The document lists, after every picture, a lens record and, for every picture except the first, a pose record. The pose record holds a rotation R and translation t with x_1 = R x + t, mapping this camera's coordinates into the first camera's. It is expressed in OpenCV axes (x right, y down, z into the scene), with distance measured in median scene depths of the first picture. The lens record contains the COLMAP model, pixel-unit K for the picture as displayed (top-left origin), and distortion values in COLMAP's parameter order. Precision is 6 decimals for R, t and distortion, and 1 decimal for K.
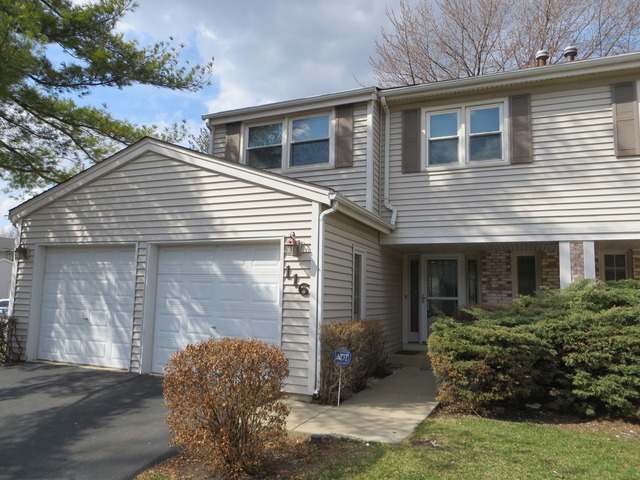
lens RADIAL K [[495.2, 0, 317.7], [0, 495.2, 241.9], [0, 0, 1]] dist [-0.000021, 0.000454]
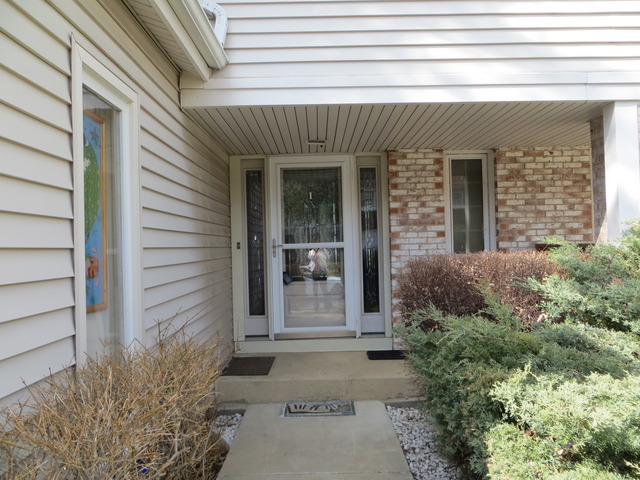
lens RADIAL K [[495.2, 0, 315.4], [0, 495.2, 241.4], [0, 0, 1]] dist [-0.000021, 0.000454]
pose [[0.922792, -0.038604, 0.383360, 0.066987], [-0.000206, 0.994919, 0.100683, 0.062923], [-0.385299, -0.092988, 0.918095, 0.572617]]
